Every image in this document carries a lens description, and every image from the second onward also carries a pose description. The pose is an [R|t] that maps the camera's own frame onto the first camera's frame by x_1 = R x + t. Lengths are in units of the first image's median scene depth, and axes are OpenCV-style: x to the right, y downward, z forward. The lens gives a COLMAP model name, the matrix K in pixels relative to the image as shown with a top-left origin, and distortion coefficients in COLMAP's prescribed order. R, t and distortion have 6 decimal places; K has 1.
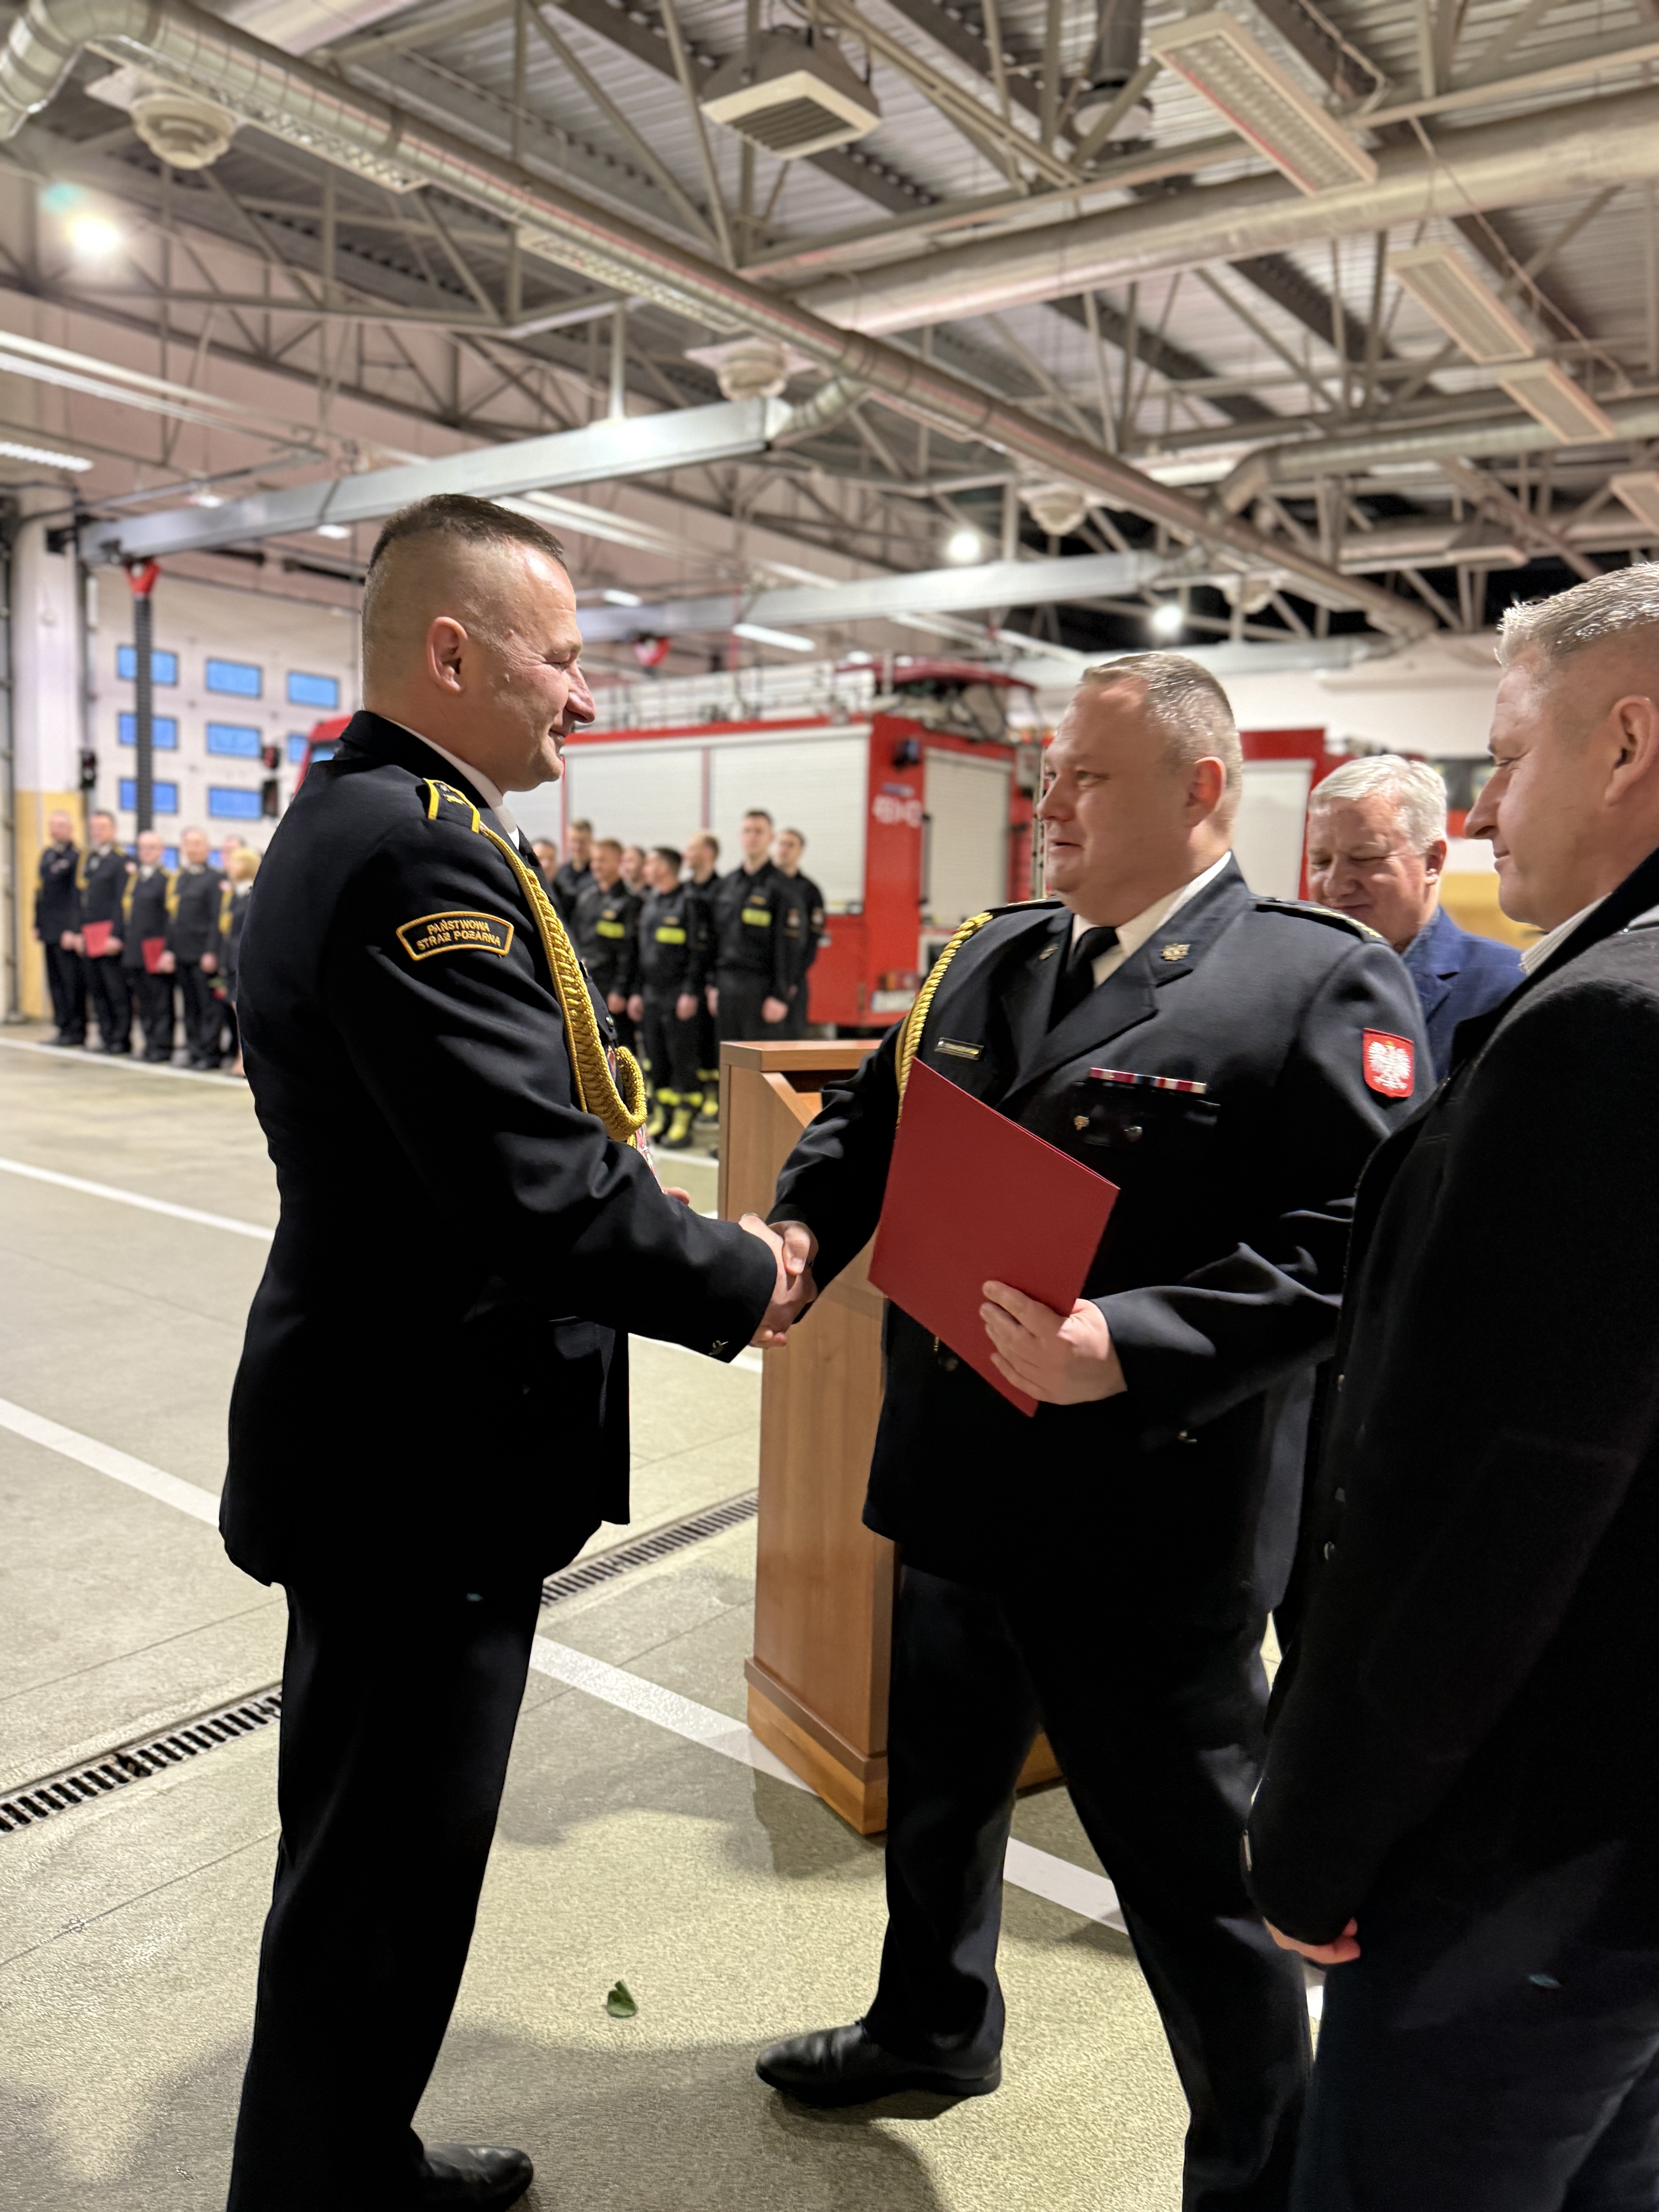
lens RADIAL K [[1610.5, 0, 829.5], [0, 1610.5, 1106.0], [0, 0, 1]] dist [0.072607, -0.133770]
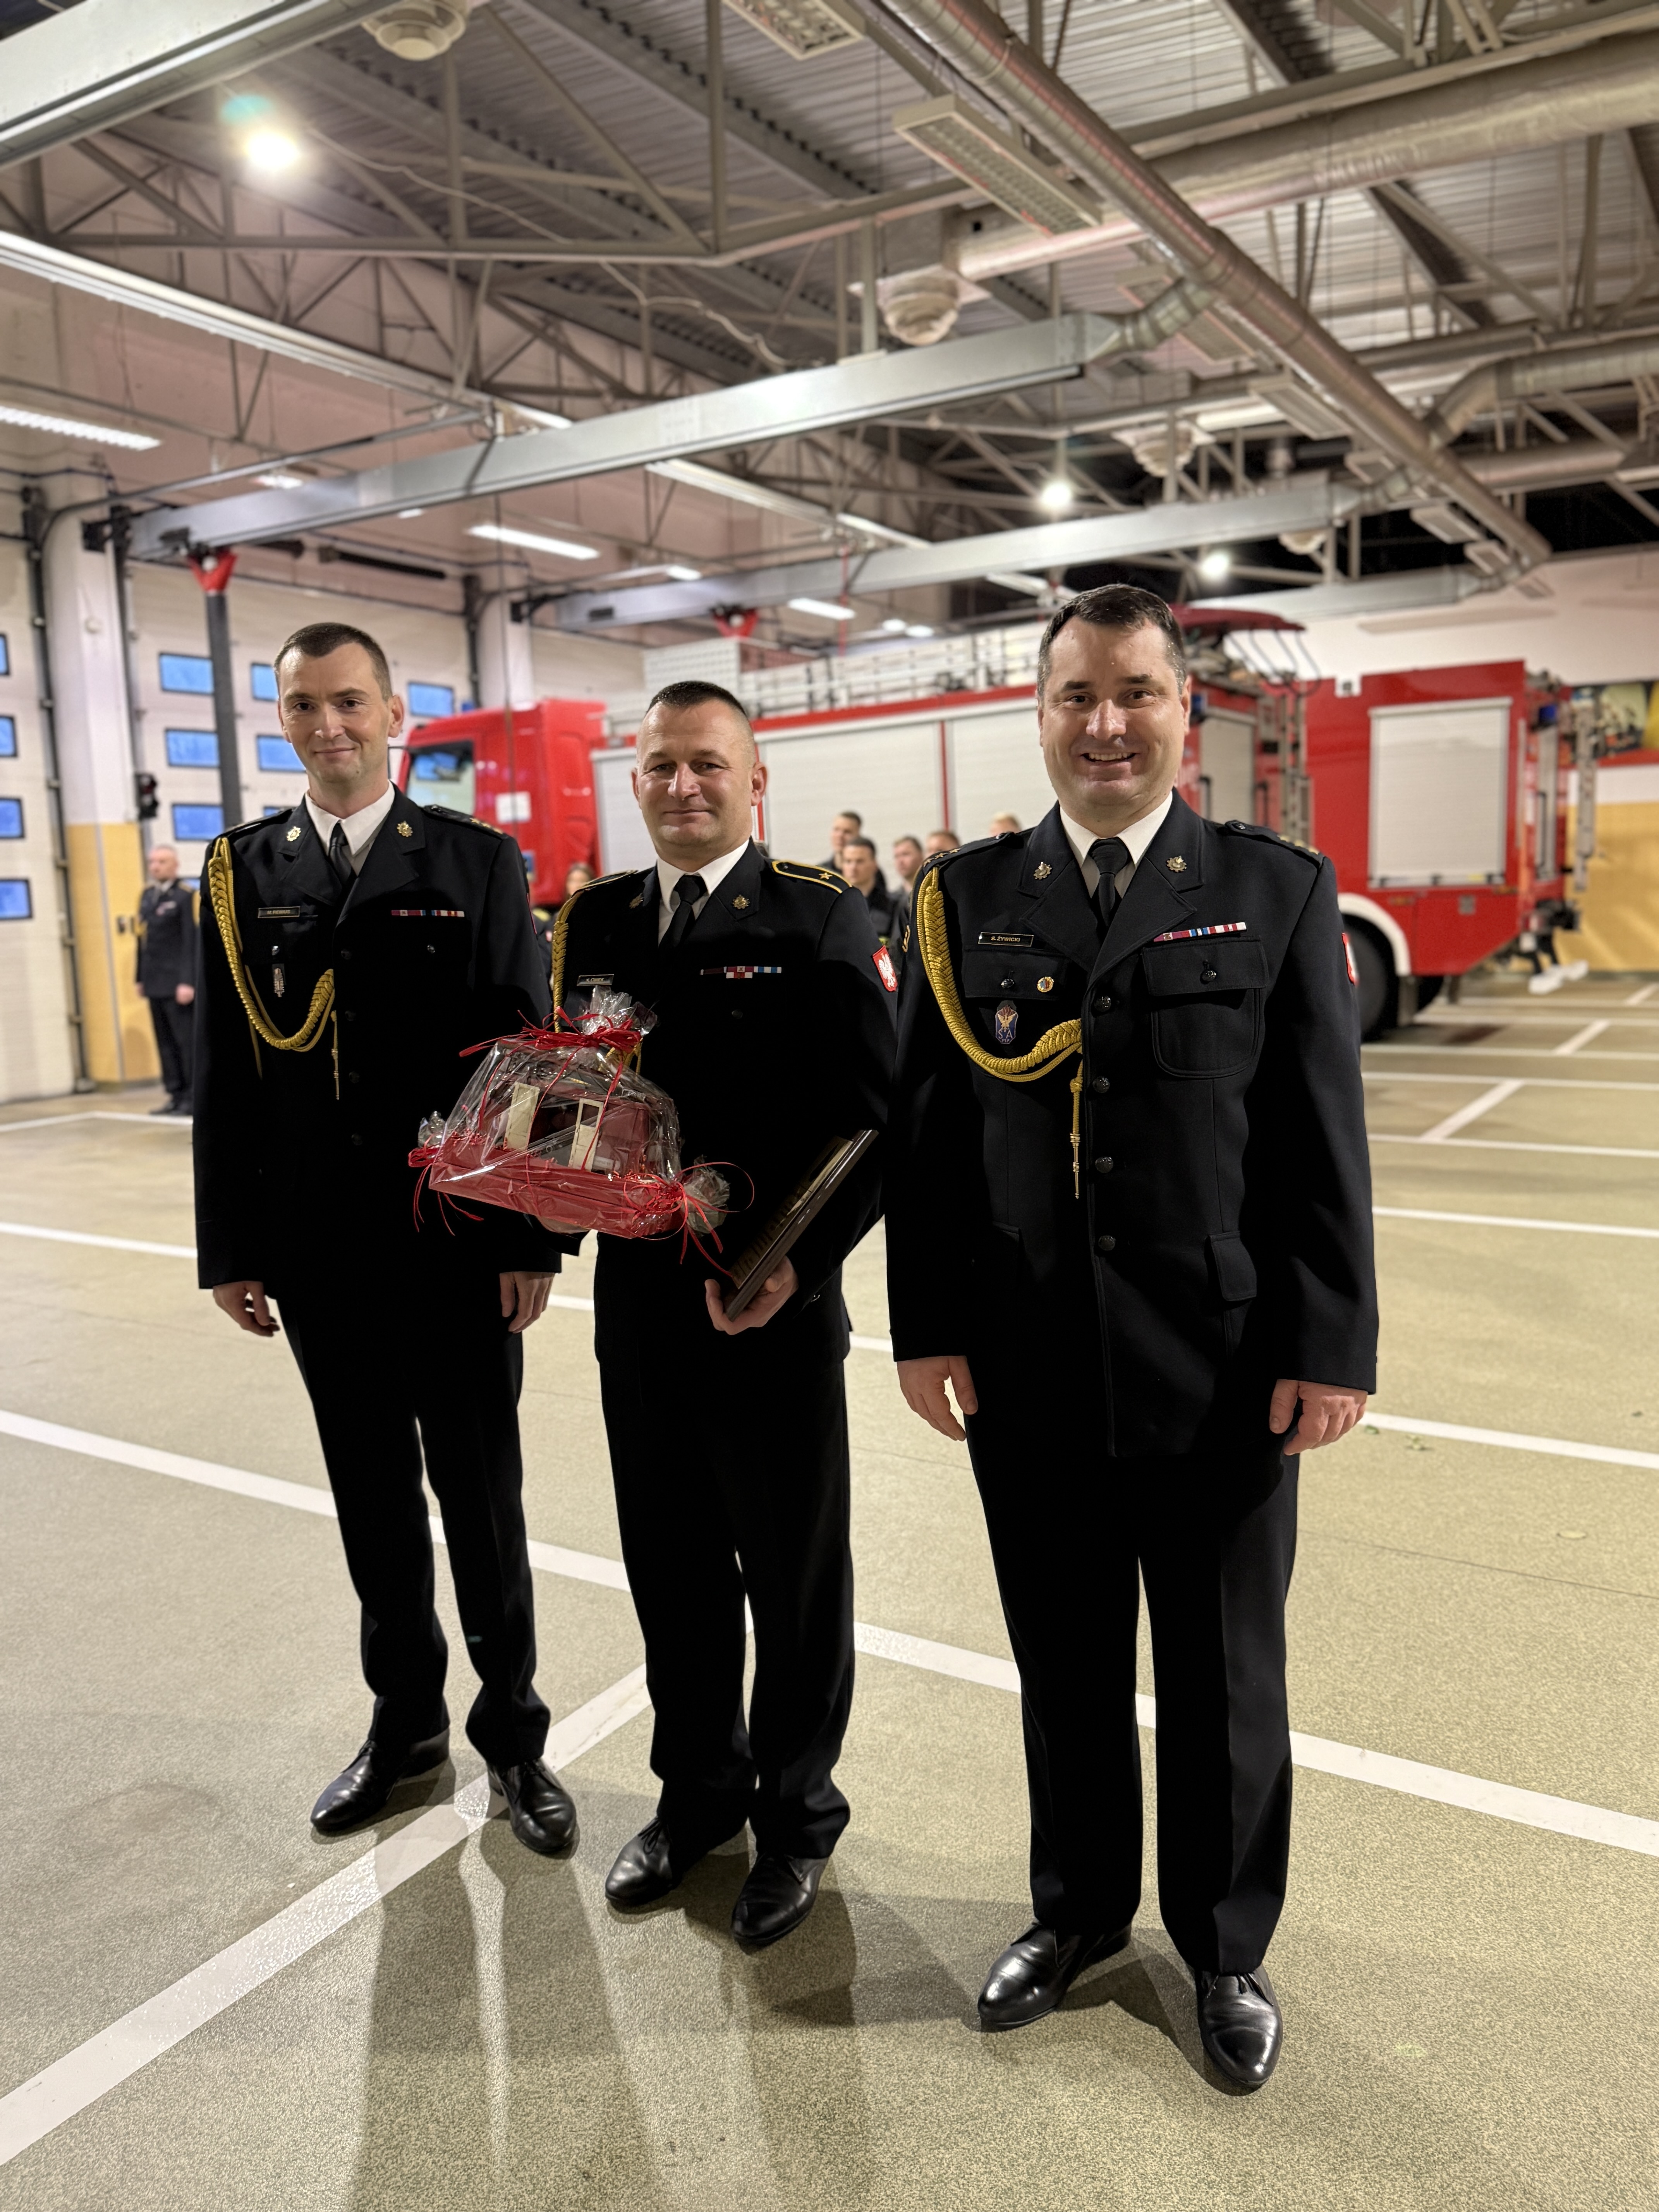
lens RADIAL K [[1610.5, 0, 829.5], [0, 1610.5, 1106.0], [0, 0, 1]] dist [0.072607, -0.133770]
pose [[0.991292, -0.086442, 0.099339, -0.198862], [0.085386, 0.996237, 0.014839, -0.022898], [-0.100248, -0.006227, 0.994943, 0.092153]]
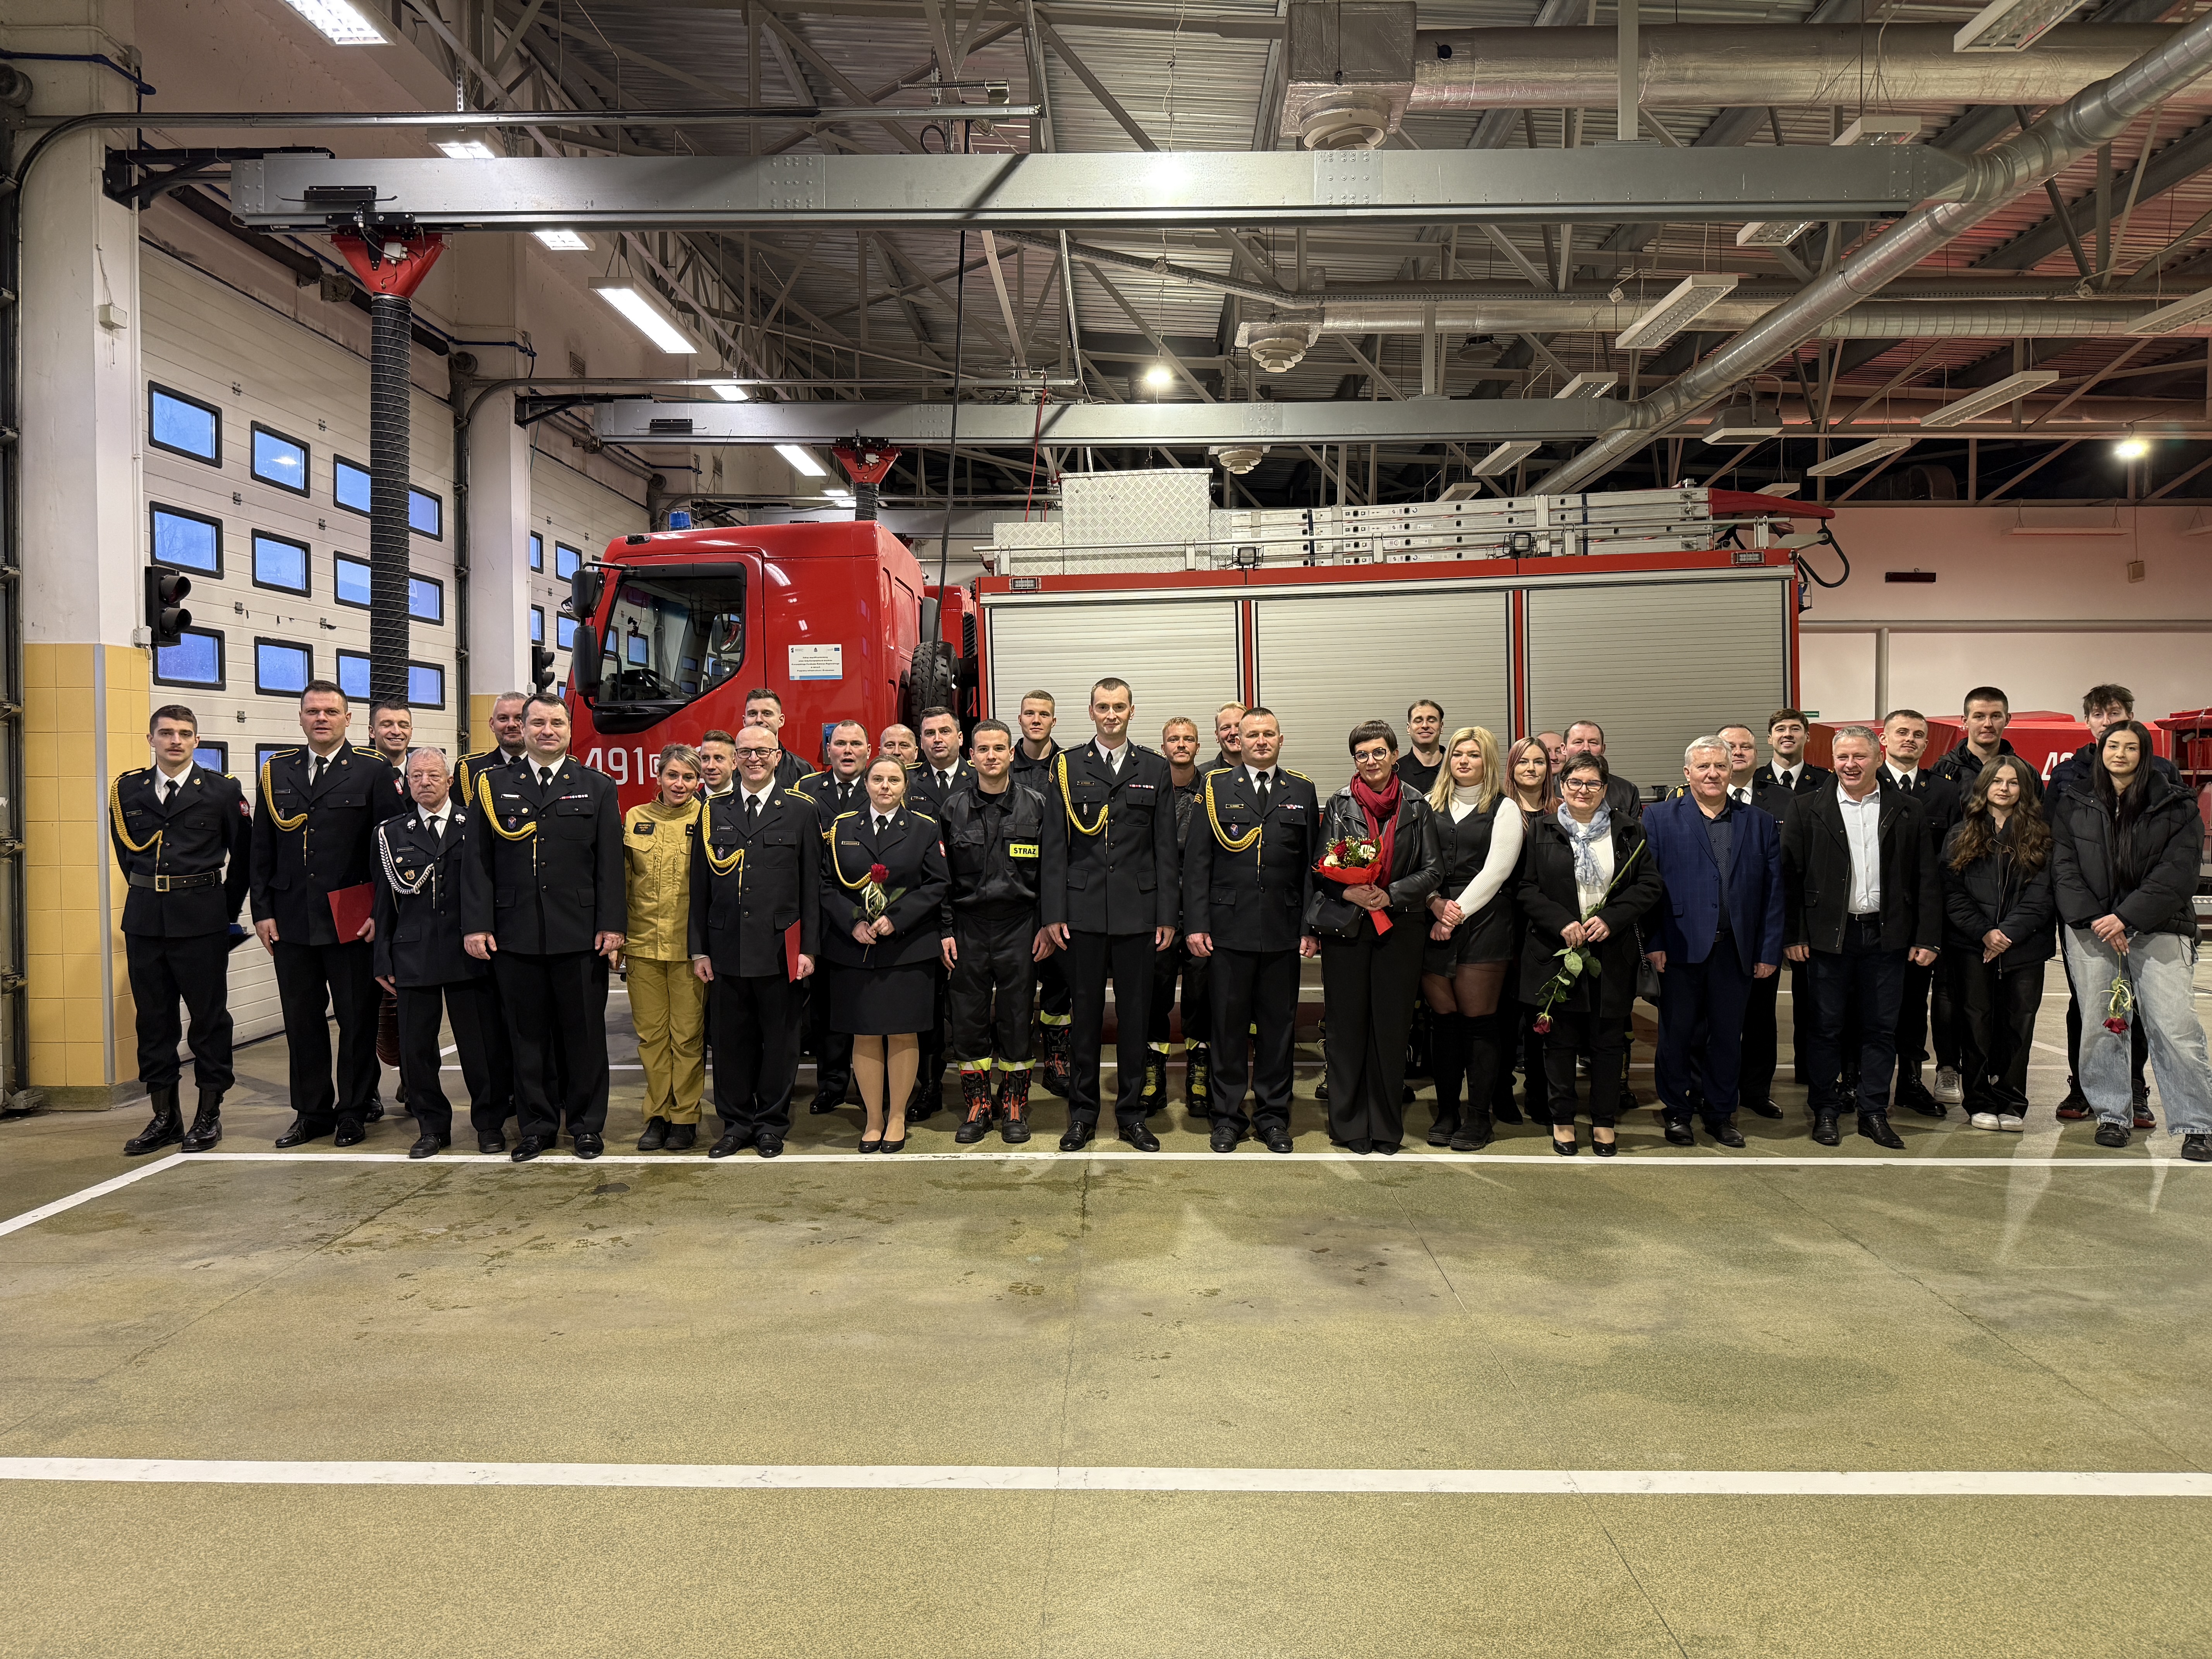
lens RADIAL K [[1556.3, 0, 1106.0], [0, 1556.3, 829.5], [0, 0, 1]] dist [0.063755, -0.082468]
pose [[0.799558, -0.064849, 0.597078, -0.540542], [0.114952, 0.992298, -0.046161, -0.079545], [-0.589485, 0.105544, 0.800854, 0.433696]]
